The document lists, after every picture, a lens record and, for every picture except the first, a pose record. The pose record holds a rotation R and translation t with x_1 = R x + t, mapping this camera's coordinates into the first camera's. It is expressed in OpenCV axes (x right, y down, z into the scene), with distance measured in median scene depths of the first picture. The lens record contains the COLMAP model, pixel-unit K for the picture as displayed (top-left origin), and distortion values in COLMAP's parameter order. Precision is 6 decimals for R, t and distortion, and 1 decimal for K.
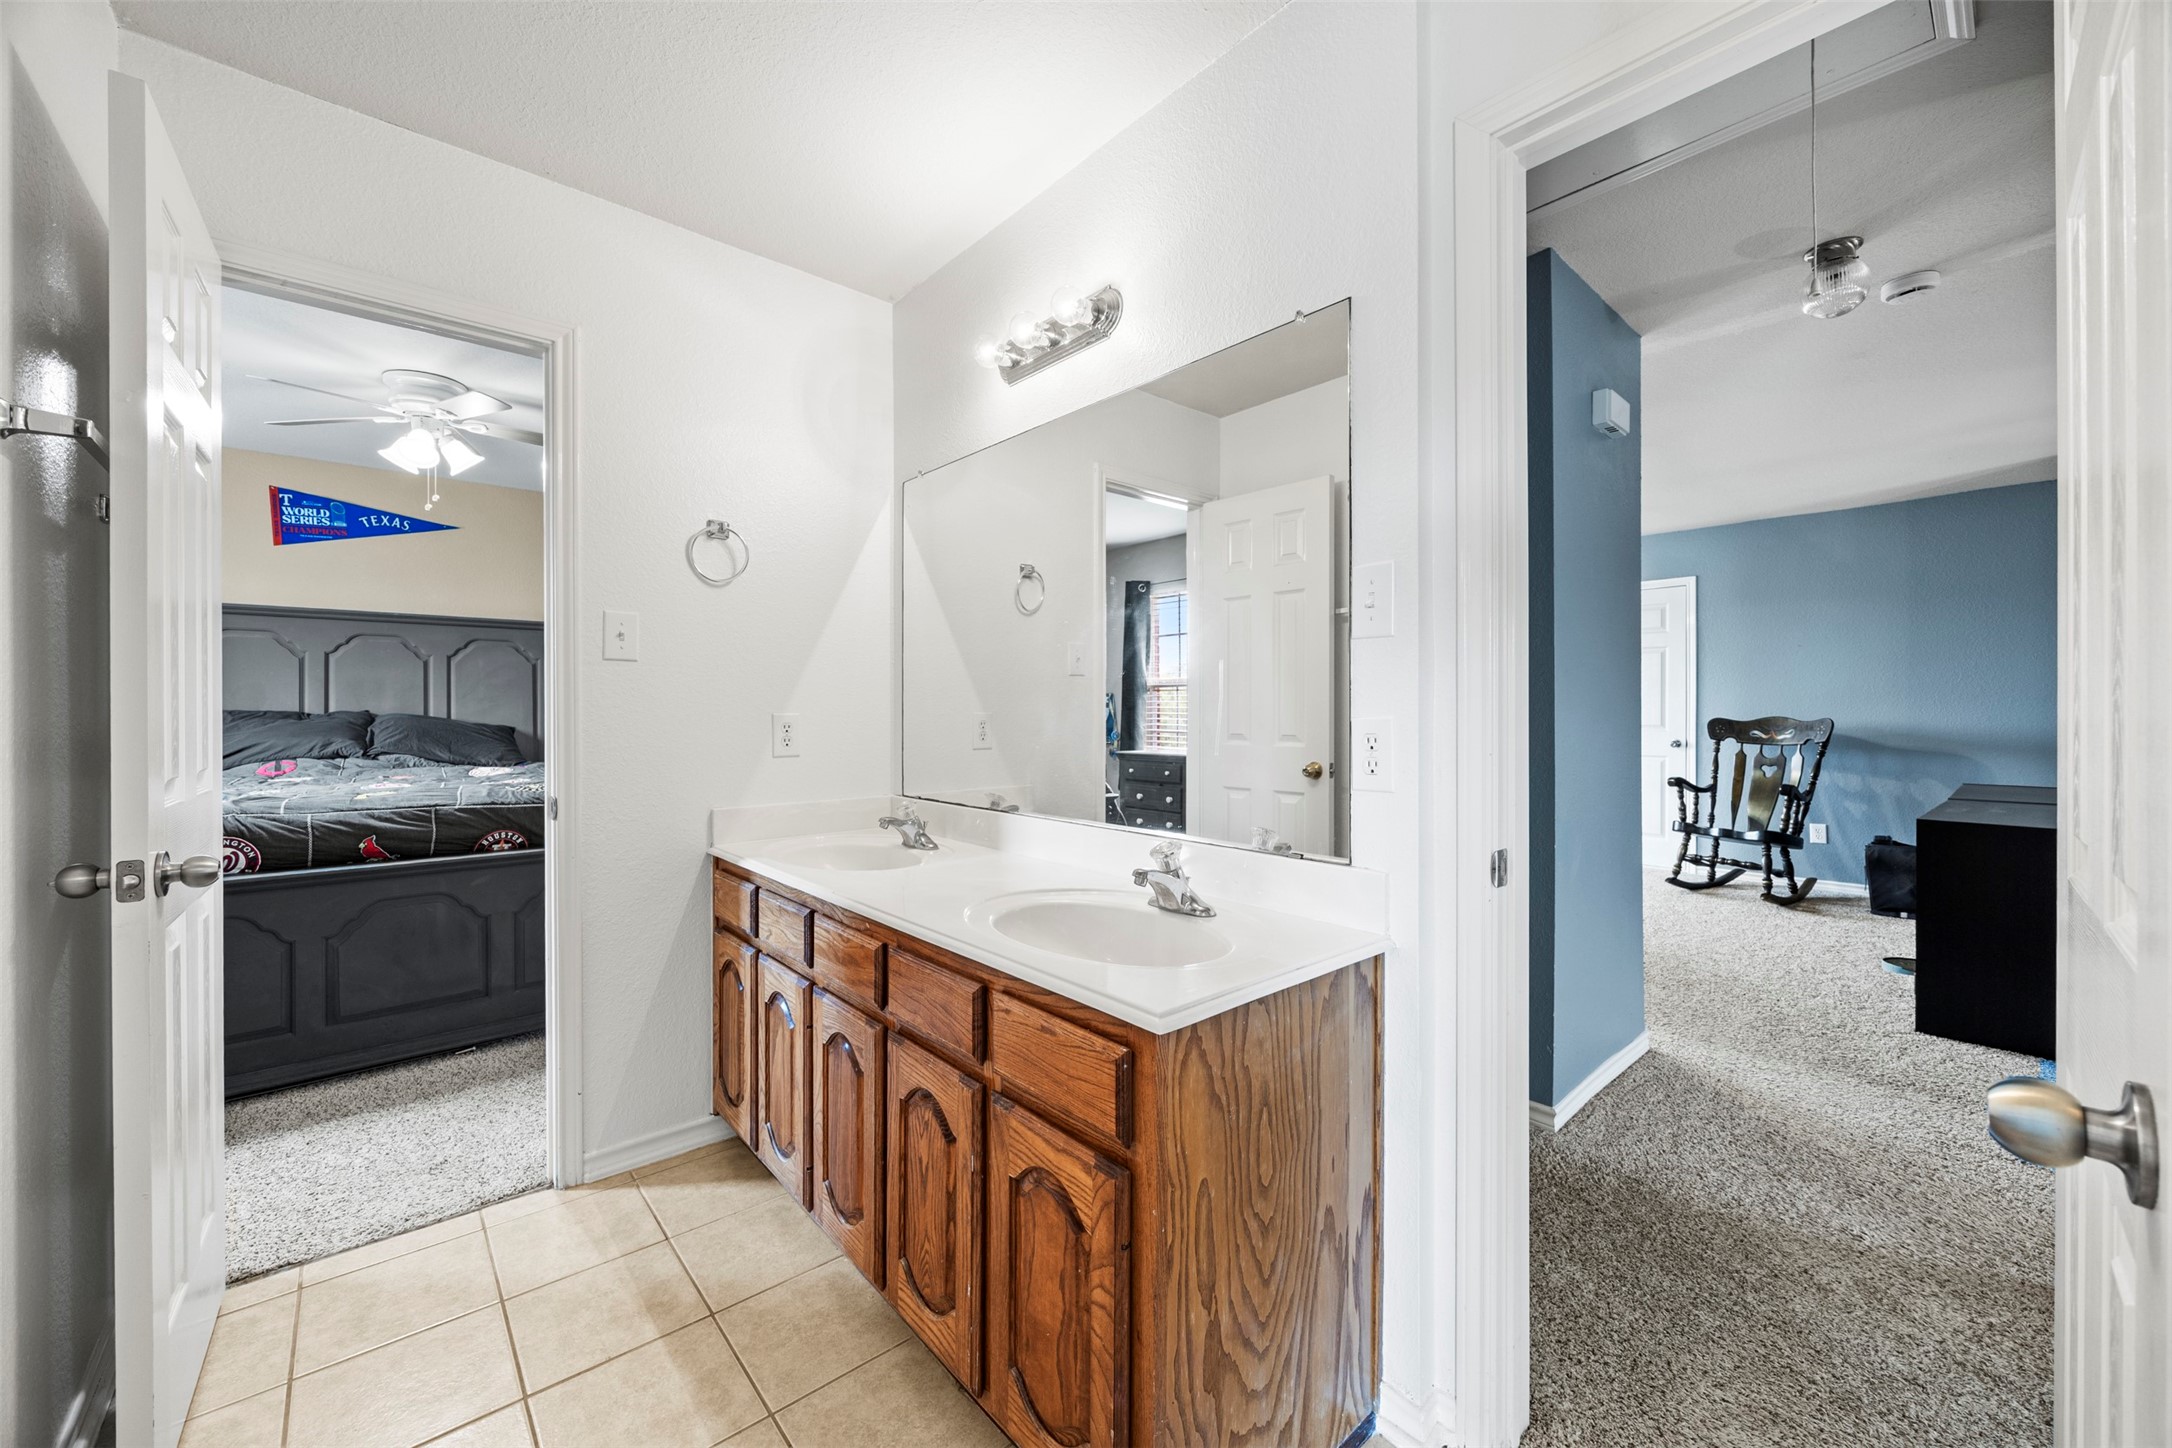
lens RADIAL K [[831.0, 0, 1085.8], [0, 831.0, 711.5], [0, 0, 1]] dist [-0.000965, -0.000153]
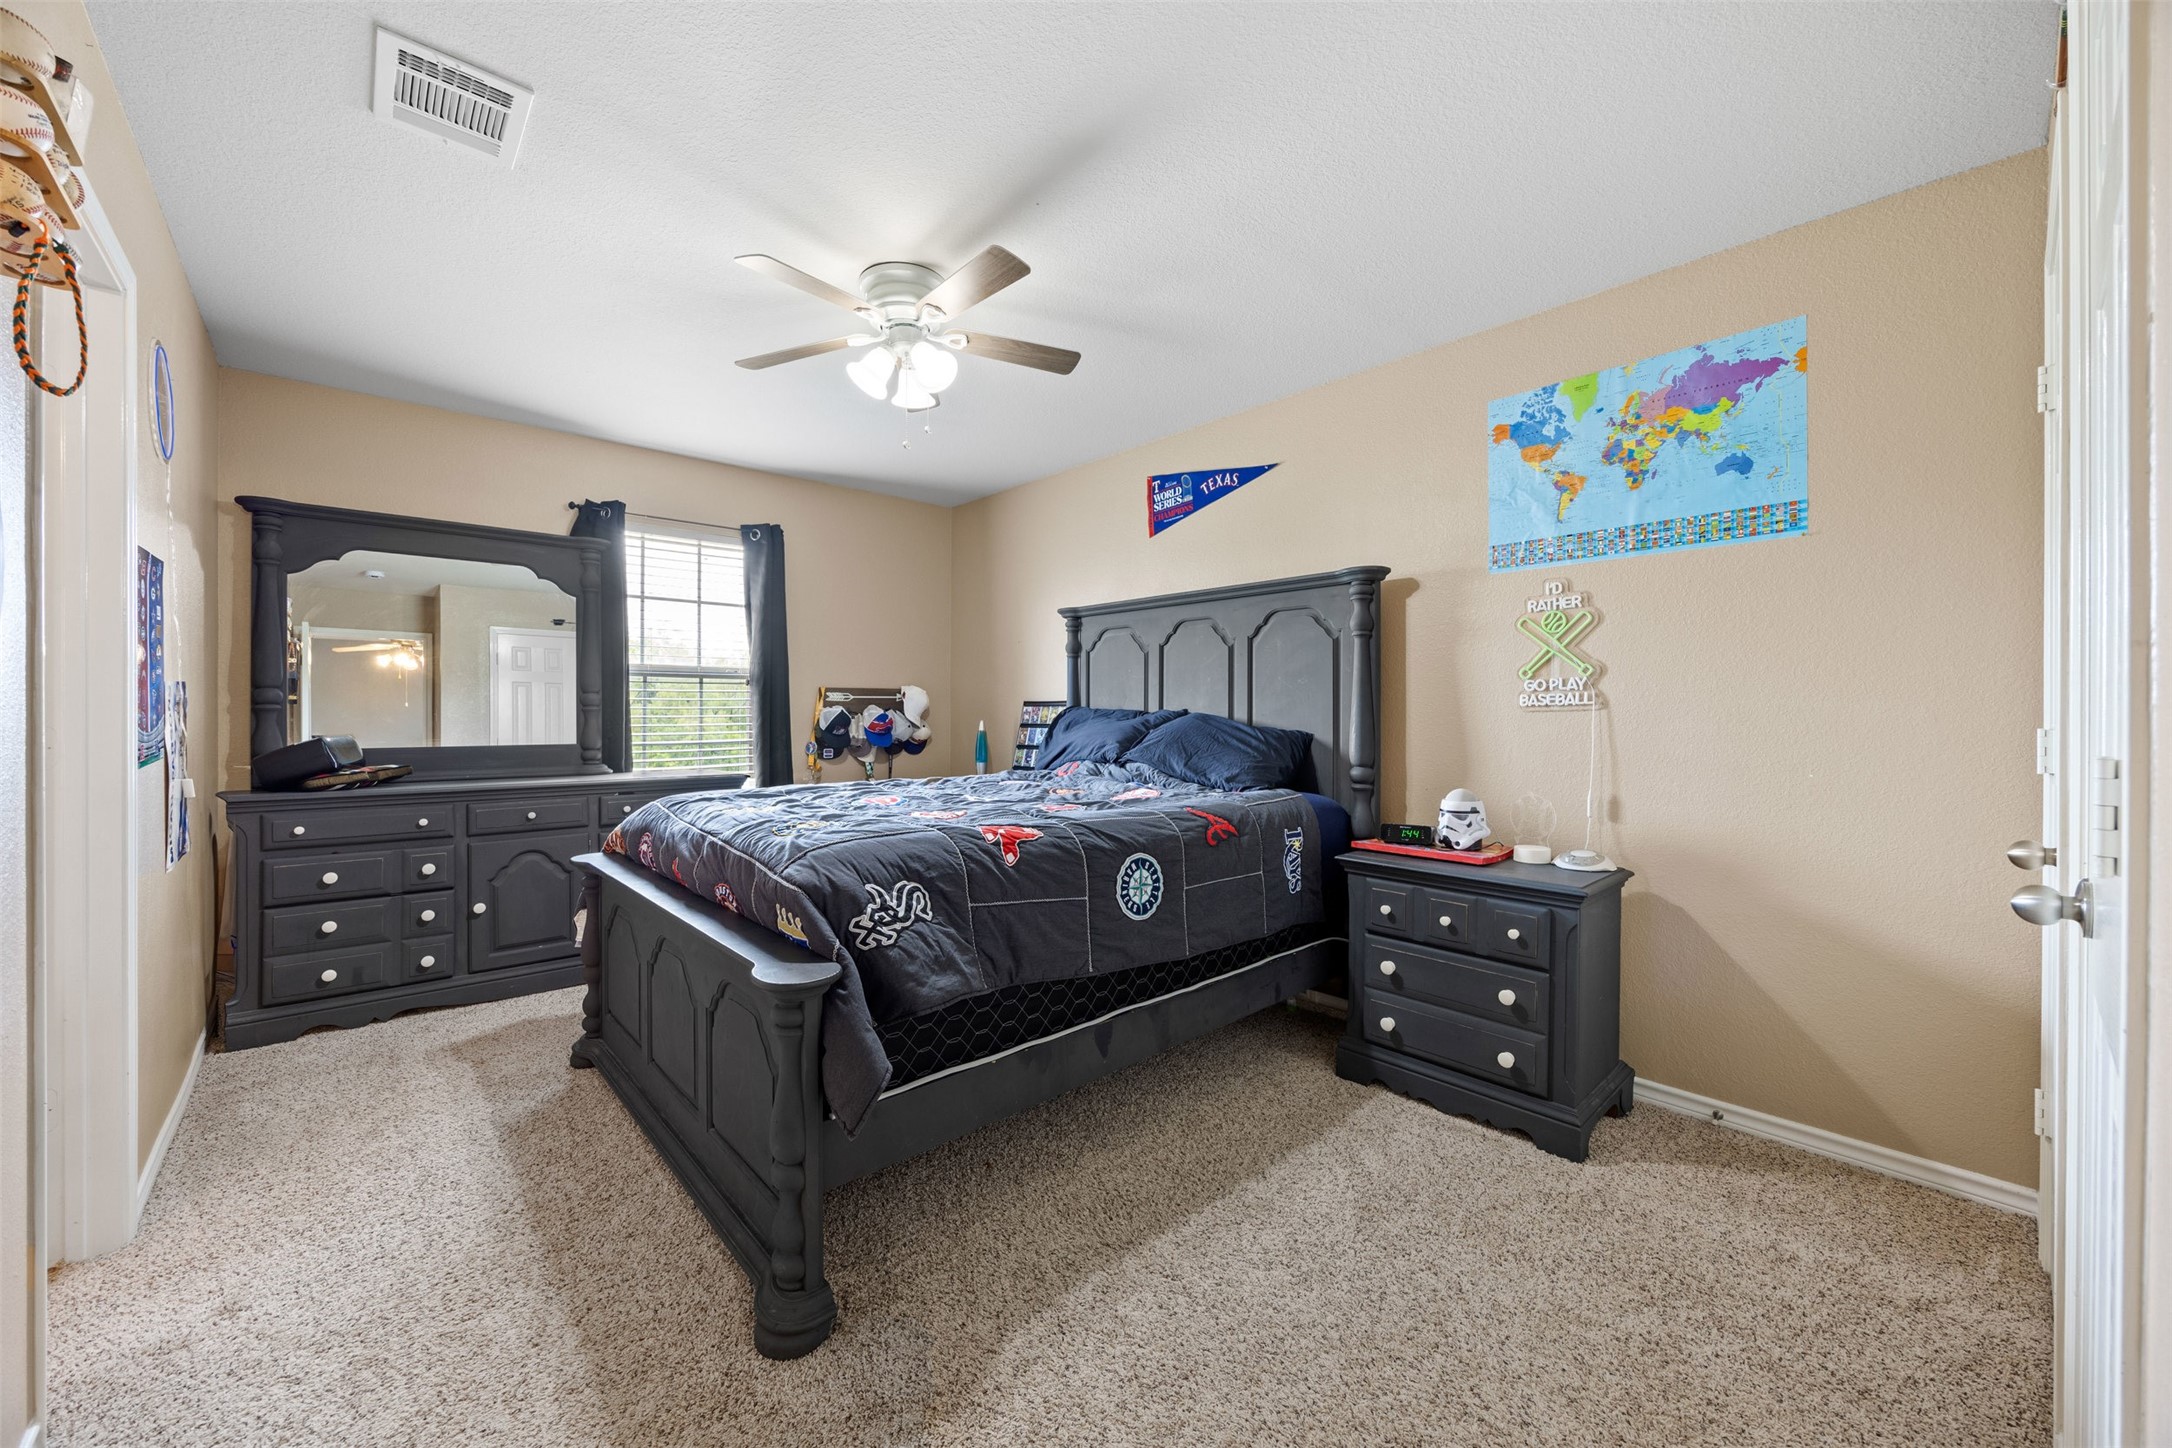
lens RADIAL K [[831.0, 0, 1088.5], [0, 831.0, 723.5], [0, 0, 1]] dist [-0.000965, -0.000153]
pose [[0.015214, 0.007324, -0.999857, -0.020304], [-0.003965, 0.999966, 0.007264, 0.007323], [0.999876, 0.003854, 0.015243, 0.986491]]
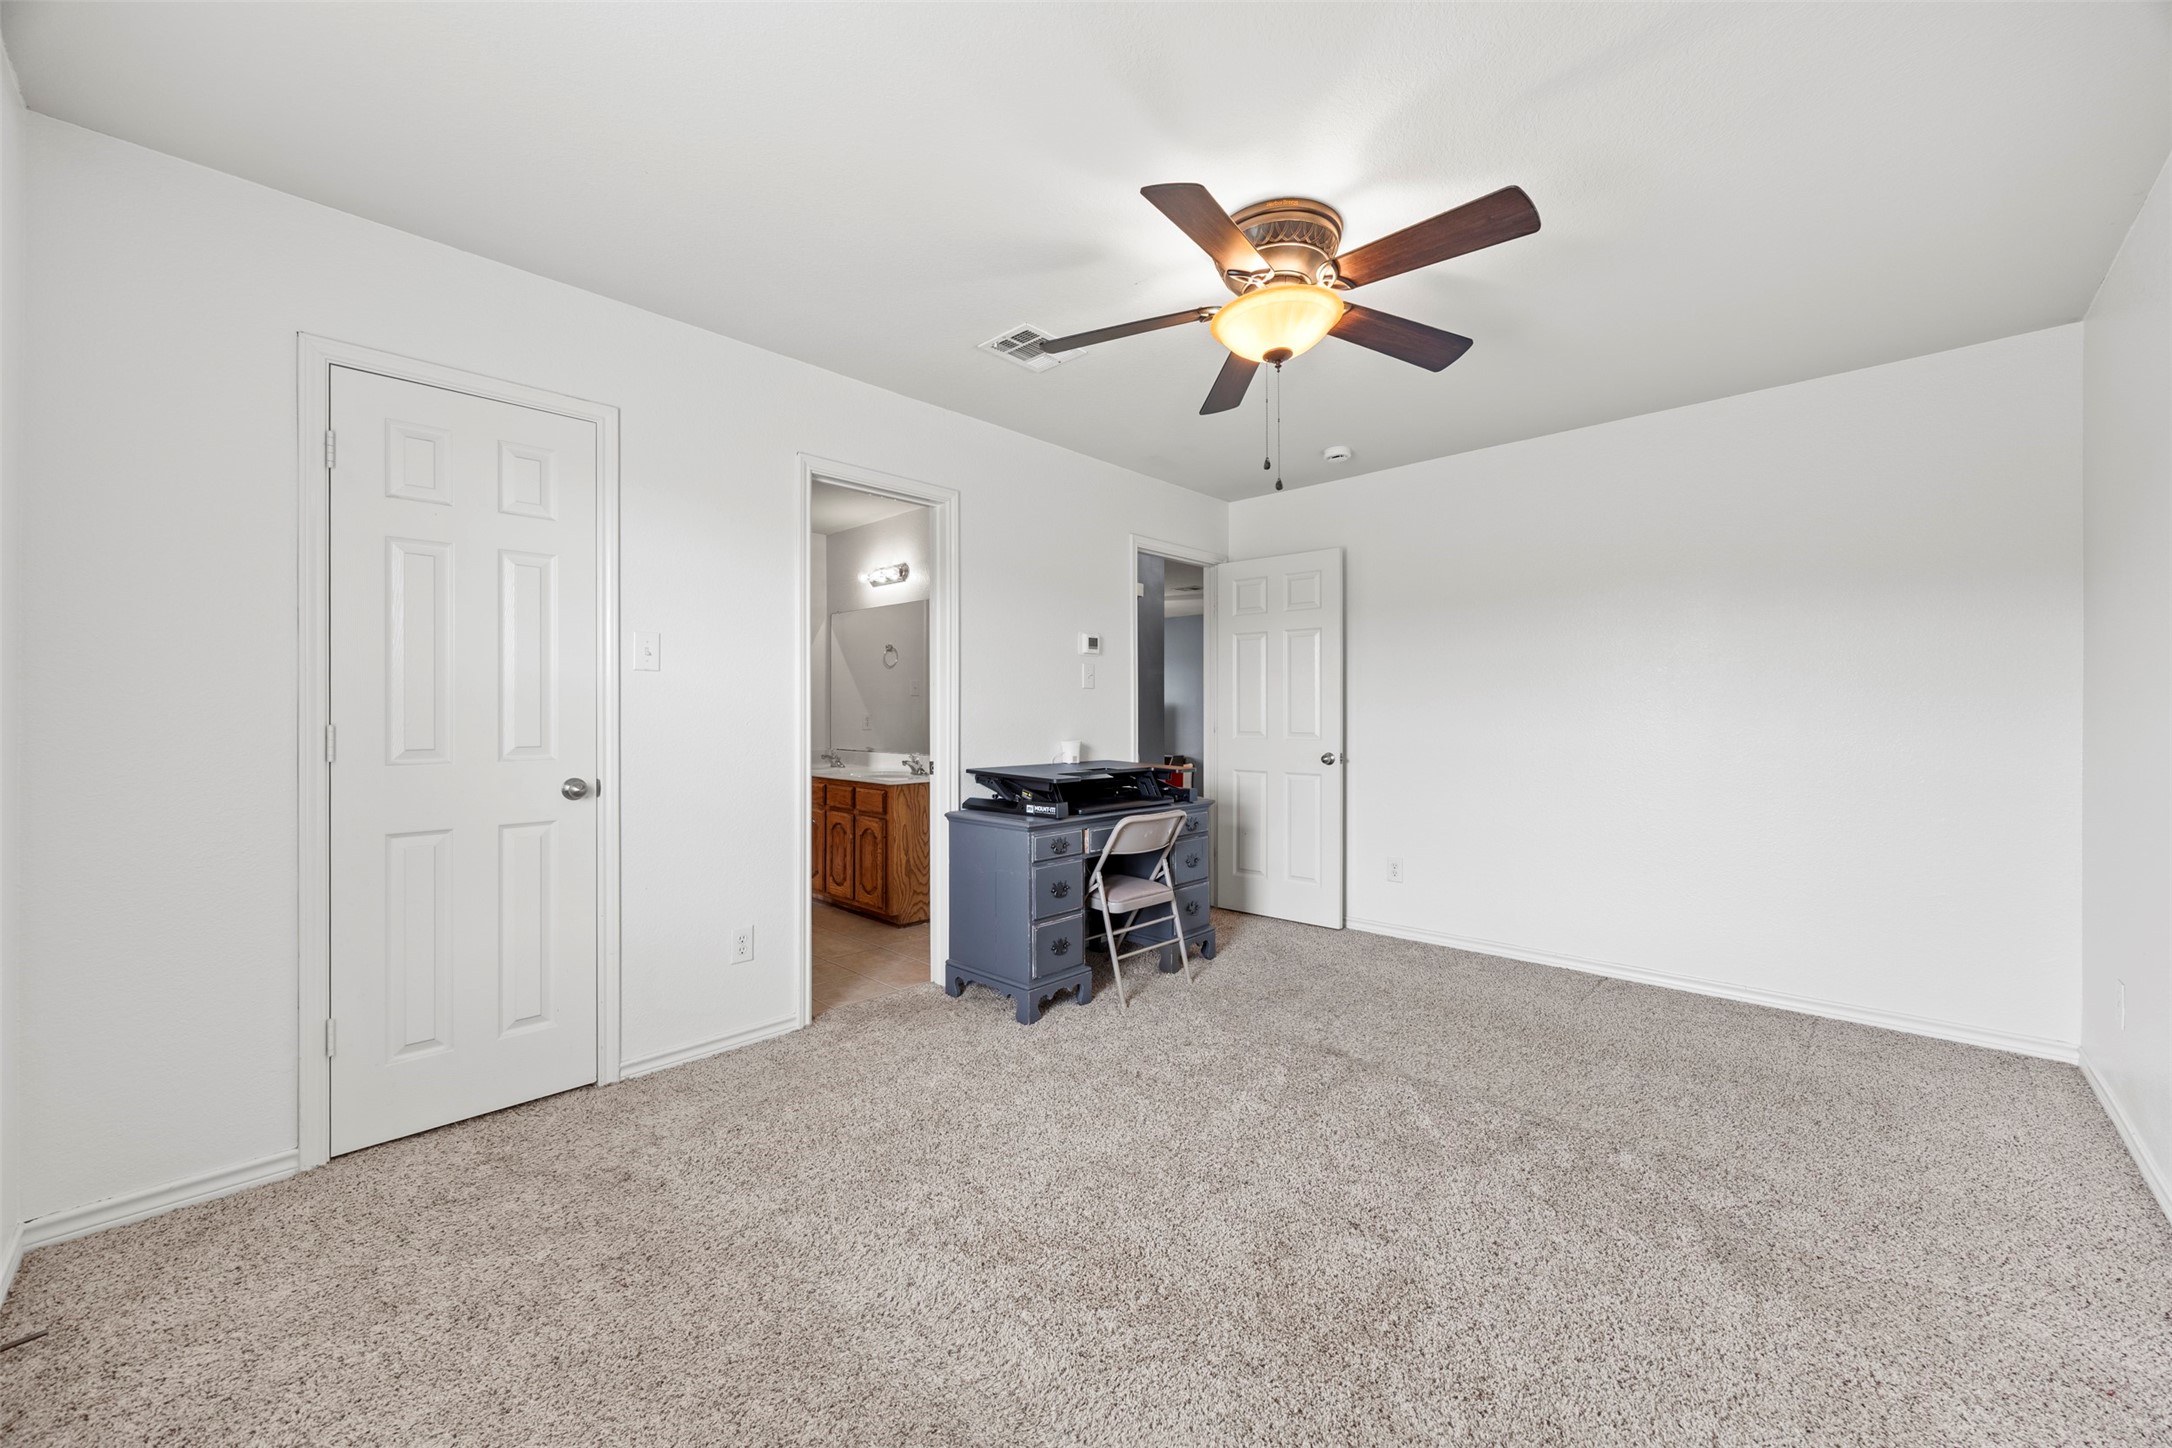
lens RADIAL K [[831.0, 0, 1089.1], [0, 831.0, 712.5], [0, 0, 1]] dist [-0.000965, -0.000153]
pose [[0.995978, 0.005127, 0.089451, 0.482496], [-0.005261, 0.999985, 0.001261, -0.008819], [-0.089443, -0.001726, 0.995990, -2.284908]]
